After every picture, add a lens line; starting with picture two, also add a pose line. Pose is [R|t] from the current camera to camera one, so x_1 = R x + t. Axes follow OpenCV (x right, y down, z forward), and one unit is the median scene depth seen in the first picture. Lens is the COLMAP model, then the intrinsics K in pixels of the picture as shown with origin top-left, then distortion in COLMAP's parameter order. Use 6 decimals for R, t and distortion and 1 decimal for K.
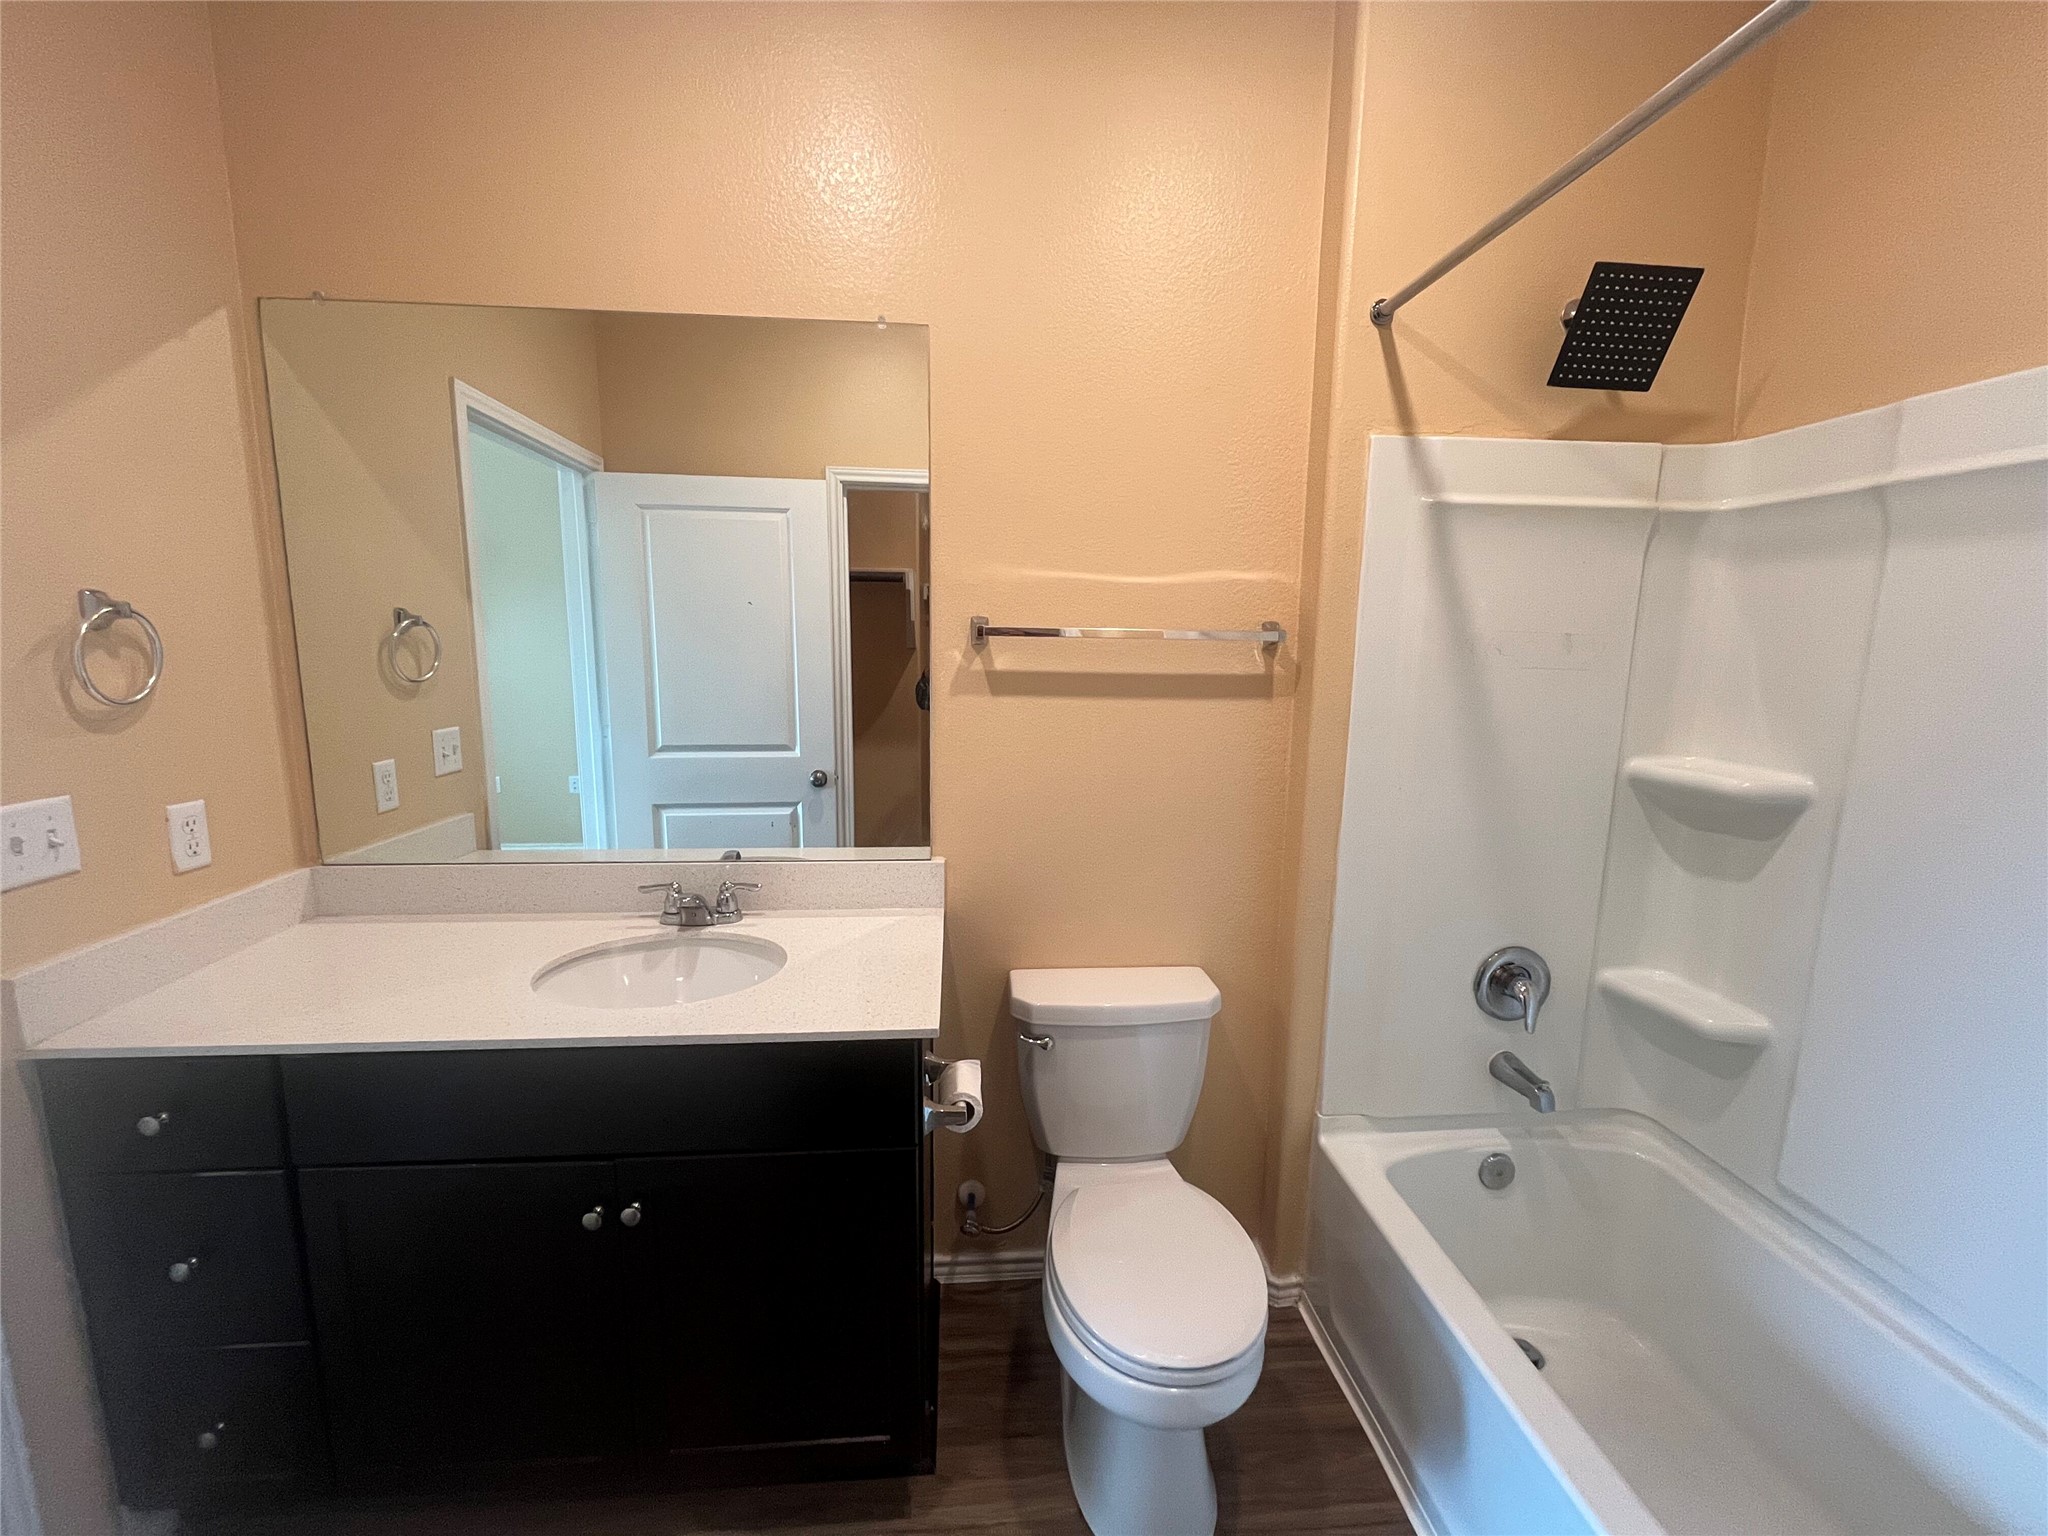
lens RADIAL K [[827.8, 0, 1023.7], [0, 827.8, 765.4], [0, 0, 1]] dist [-0.002246, 0.000008]
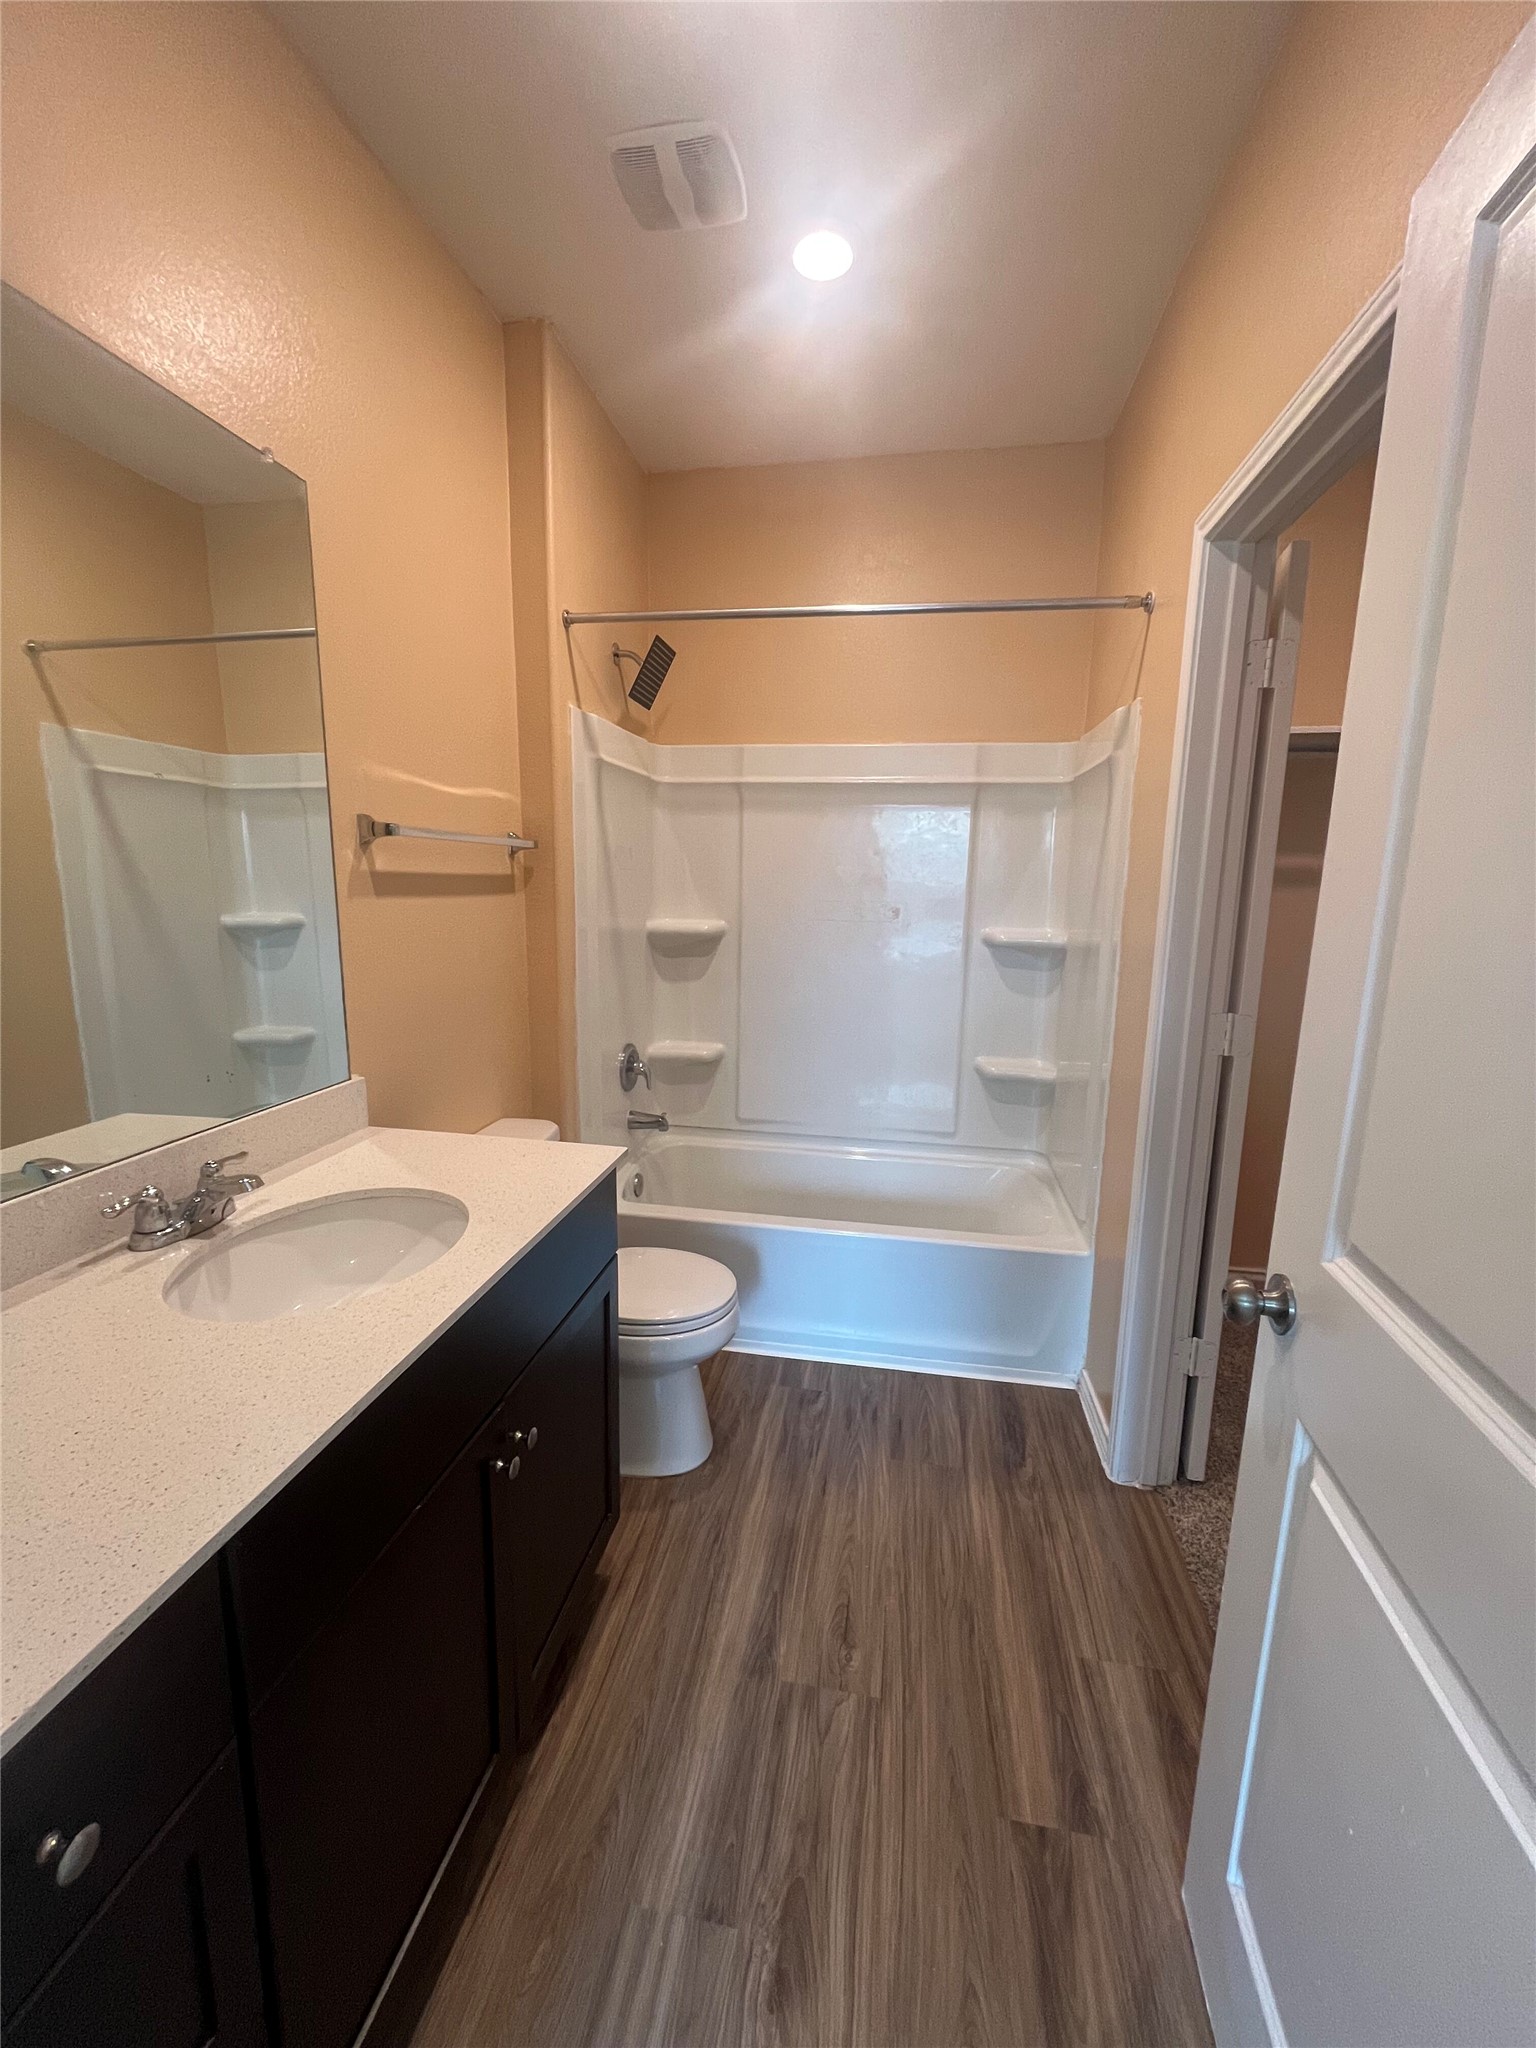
lens RADIAL K [[827.8, 0, 766.3], [0, 827.8, 1024.8], [0, 0, 1]] dist [-0.002246, 0.000008]
pose [[0.250413, -0.177688, 0.951694, -0.925219], [0.133590, 0.979952, 0.147813, -0.020719], [-0.958878, 0.090123, 0.269129, 0.327191]]
